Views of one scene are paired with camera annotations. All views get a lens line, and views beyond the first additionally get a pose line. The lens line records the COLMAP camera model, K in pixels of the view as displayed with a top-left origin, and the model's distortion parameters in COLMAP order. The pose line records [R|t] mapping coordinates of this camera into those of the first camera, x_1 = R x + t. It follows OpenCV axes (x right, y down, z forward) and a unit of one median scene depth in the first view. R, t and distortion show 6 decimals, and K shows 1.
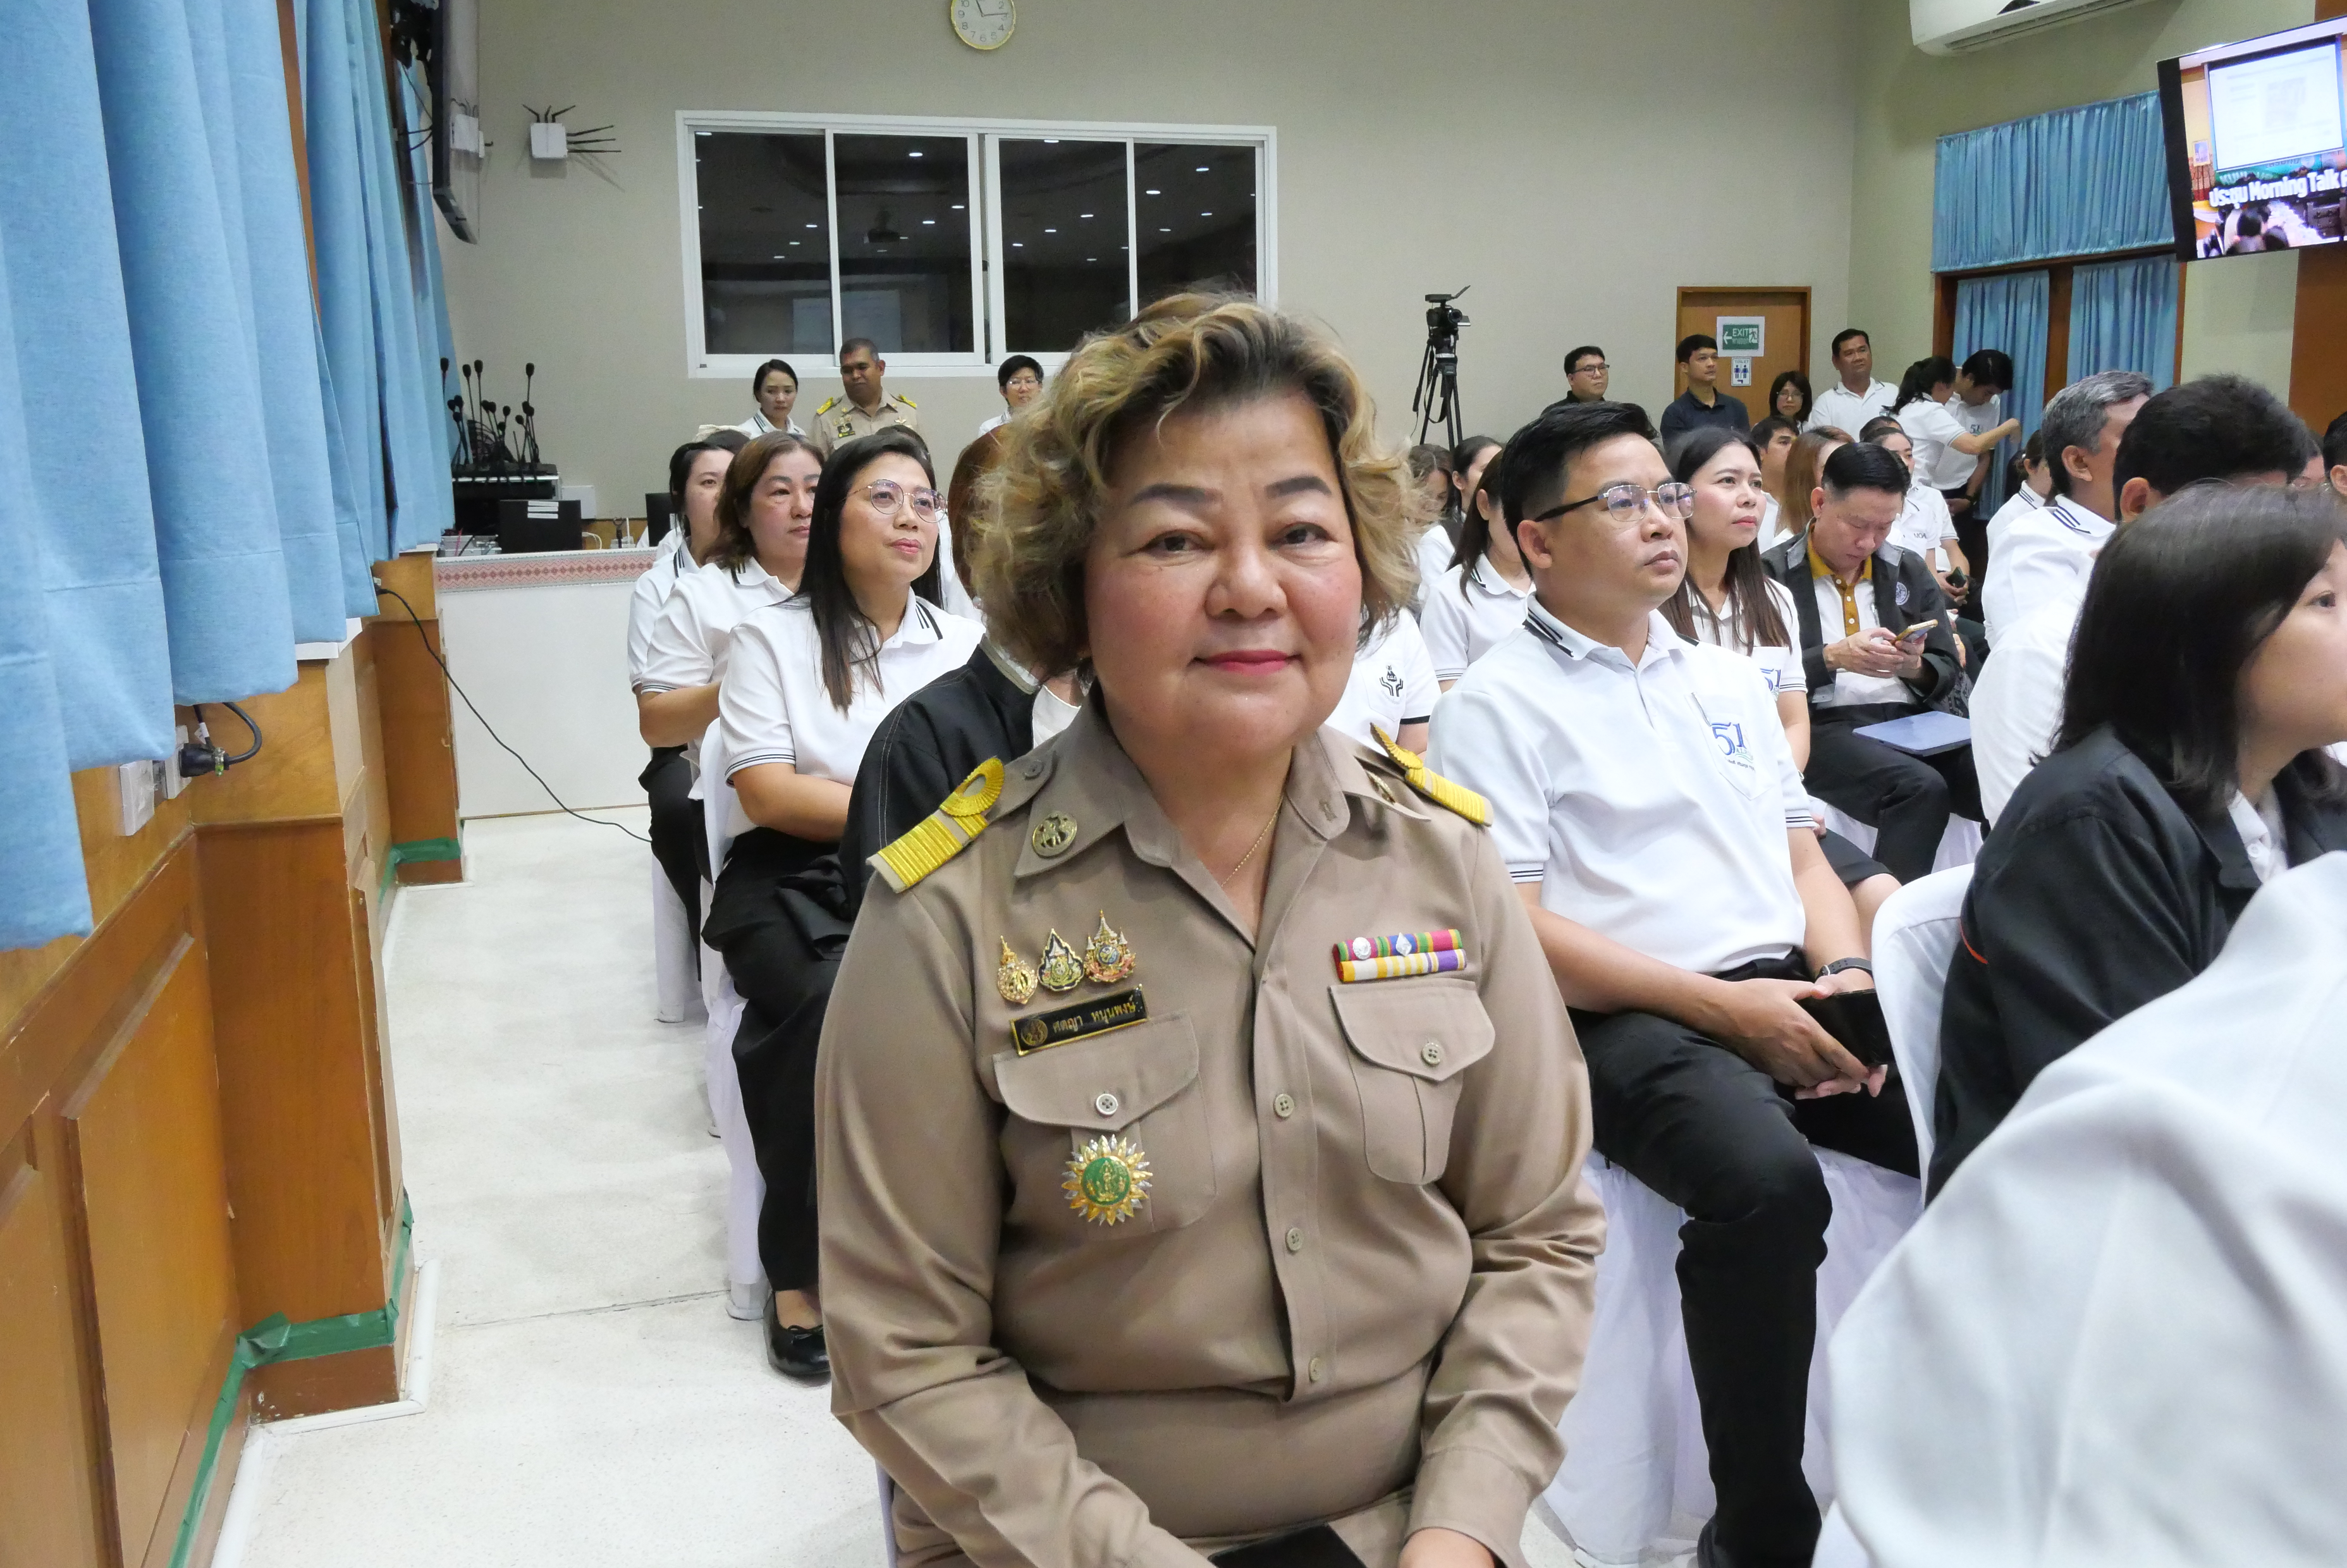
lens RADIAL K [[2010.1, 0, 1166.4], [0, 2010.1, 775.9], [0, 0, 1]] dist [0.000363, -0.026663]
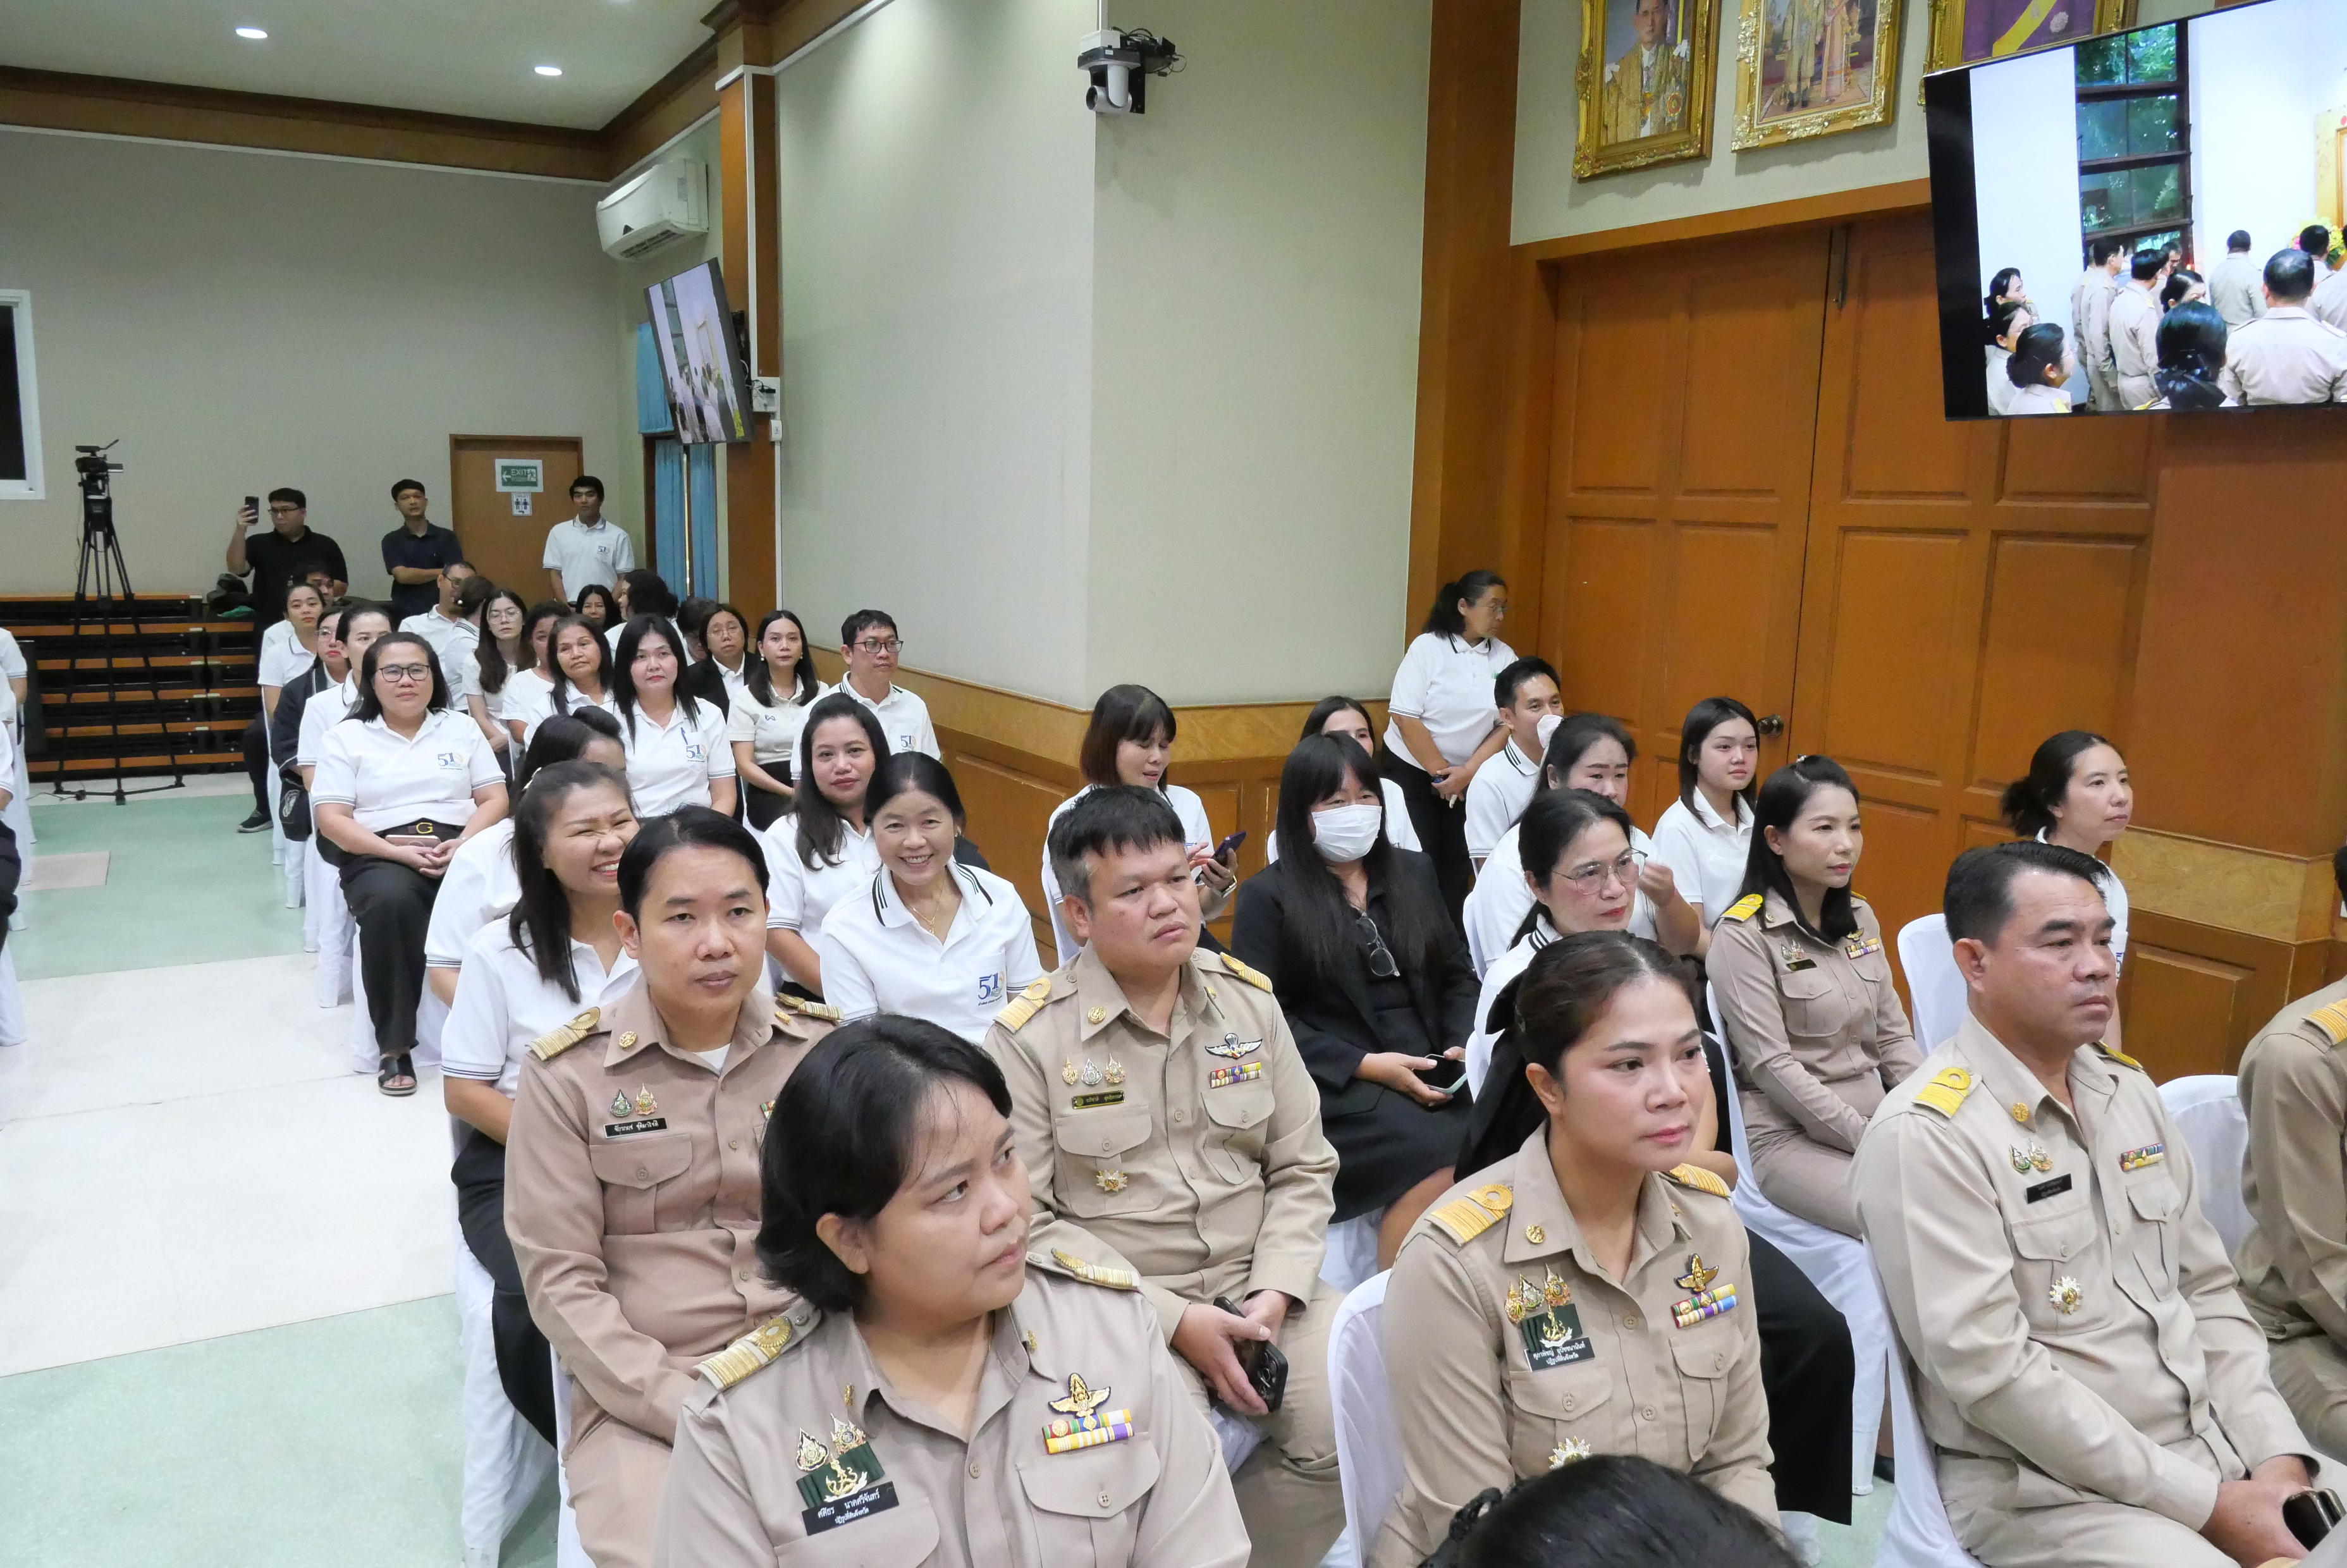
lens RADIAL K [[1710.1, 0, 1169.7], [0, 1710.1, 761.4], [0, 0, 1]] dist [-0.042205, 0.021156]
pose [[0.976860, 0.002396, 0.213866, 0.616830], [-0.000797, 0.999971, -0.007562, -0.051944], [-0.213878, 0.007216, 0.976834, -0.121548]]
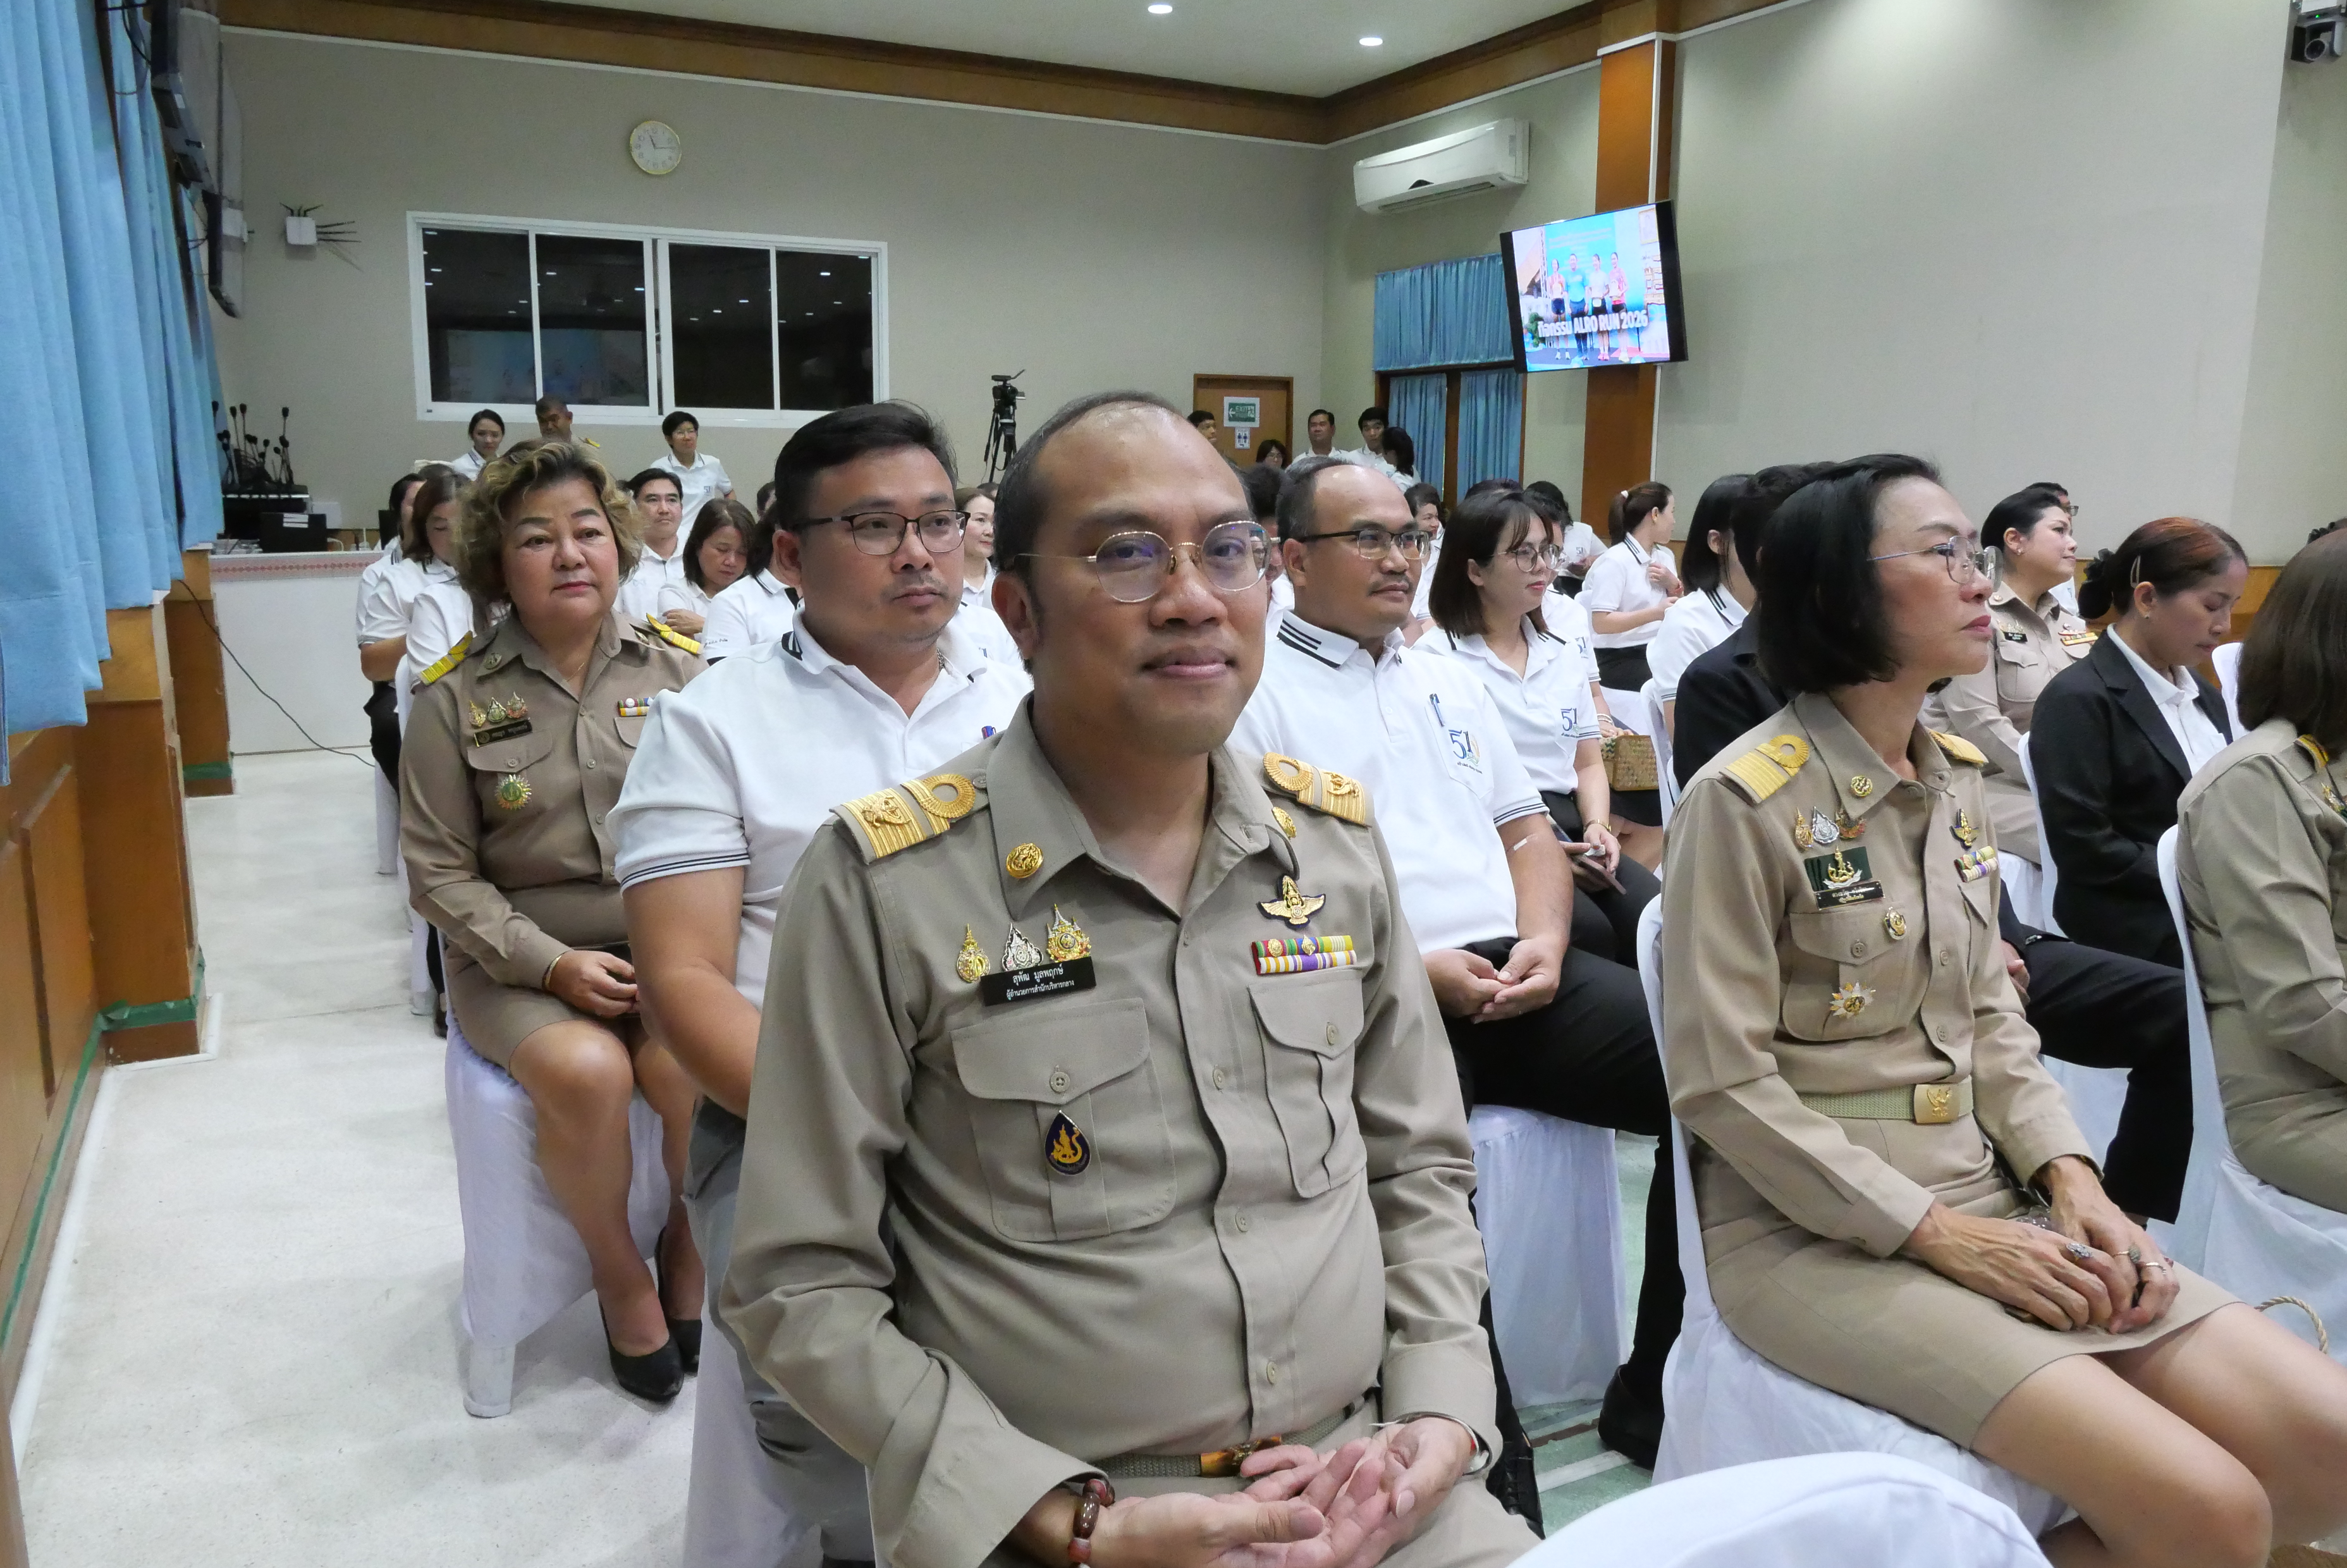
lens RADIAL K [[1710.1, 0, 1158.4], [0, 1710.1, 788.8], [0, 0, 1]] dist [-0.042205, 0.021156]
pose [[0.986184, -0.001331, 0.165651, 0.055797], [-0.001180, 0.999886, 0.015063, 0.022683], [-0.165652, -0.015050, 0.986069, -0.167110]]
